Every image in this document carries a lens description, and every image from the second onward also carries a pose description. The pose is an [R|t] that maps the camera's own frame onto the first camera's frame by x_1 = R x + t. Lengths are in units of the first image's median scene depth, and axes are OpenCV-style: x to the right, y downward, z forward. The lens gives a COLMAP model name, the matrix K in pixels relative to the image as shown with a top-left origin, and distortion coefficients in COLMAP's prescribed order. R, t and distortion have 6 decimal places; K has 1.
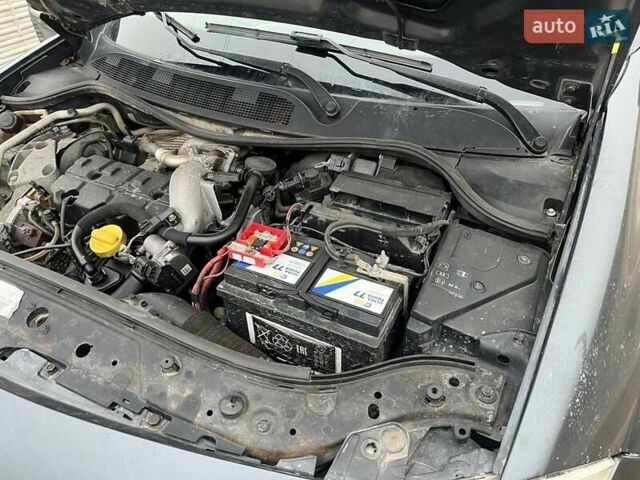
lens RADIAL K [[490.7, 0, 310.3], [0, 490.7, 238.1], [0, 0, 1]] dist [0.080066, -0.122890]
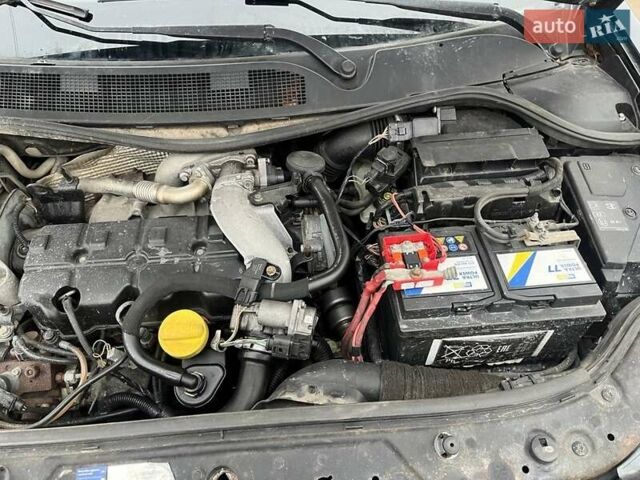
lens RADIAL K [[490.7, 0, 310.3], [0, 490.7, 238.1], [0, 0, 1]] dist [0.080066, -0.122890]
pose [[0.846148, -0.389464, 0.363801, -0.517973], [0.326002, 0.918254, 0.224794, -0.254488], [-0.421611, -0.071609, 0.903945, 0.310365]]
